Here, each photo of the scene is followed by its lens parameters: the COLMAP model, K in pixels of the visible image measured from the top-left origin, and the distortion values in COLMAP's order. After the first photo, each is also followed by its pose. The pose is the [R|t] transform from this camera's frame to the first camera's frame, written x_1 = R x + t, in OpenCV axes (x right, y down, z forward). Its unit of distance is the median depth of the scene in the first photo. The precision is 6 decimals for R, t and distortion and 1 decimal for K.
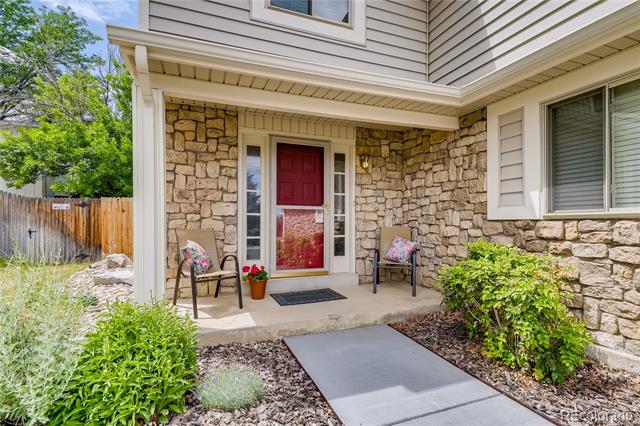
lens RADIAL K [[313.7, 0, 316.5], [0, 313.7, 215.7], [0, 0, 1]] dist [0.026536, -0.000530]
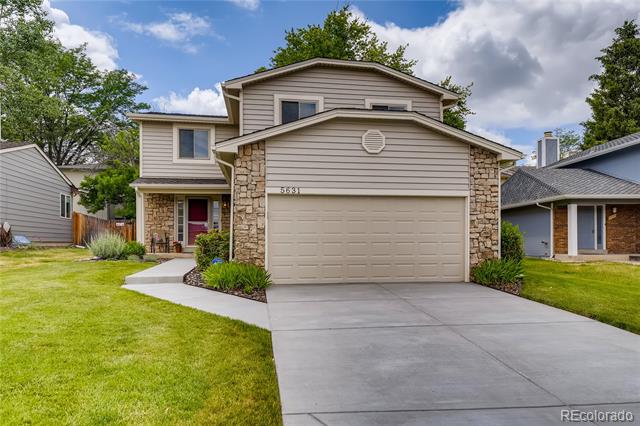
lens RADIAL K [[438.4, 0, 338.6], [0, 438.4, 238.4], [0, 0, 1]] dist [0.027349, -0.000115]
pose [[0.977870, -0.009245, -0.209009, 1.780173], [0.009476, 0.999955, 0.000107, 0.116590], [0.208998, -0.002085, 0.977914, -2.264620]]
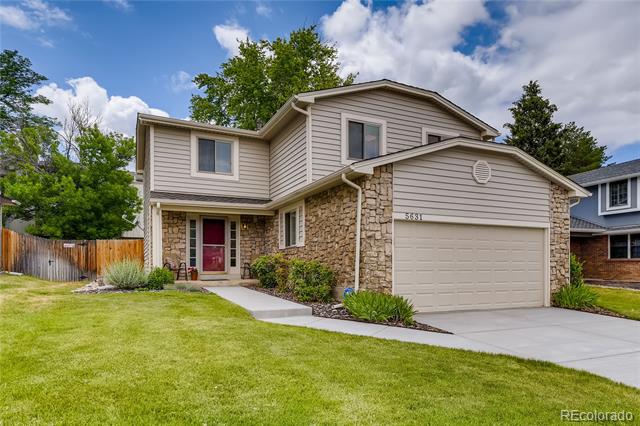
lens RADIAL K [[437.5, 0, 356.2], [0, 437.5, 261.8], [0, 0, 1]] dist [0.032160, -0.002179]
pose [[0.993773, -0.002284, 0.111396, 0.603355], [0.002200, 0.999997, 0.000876, 0.091489], [-0.111398, -0.000625, 0.993776, -2.246897]]
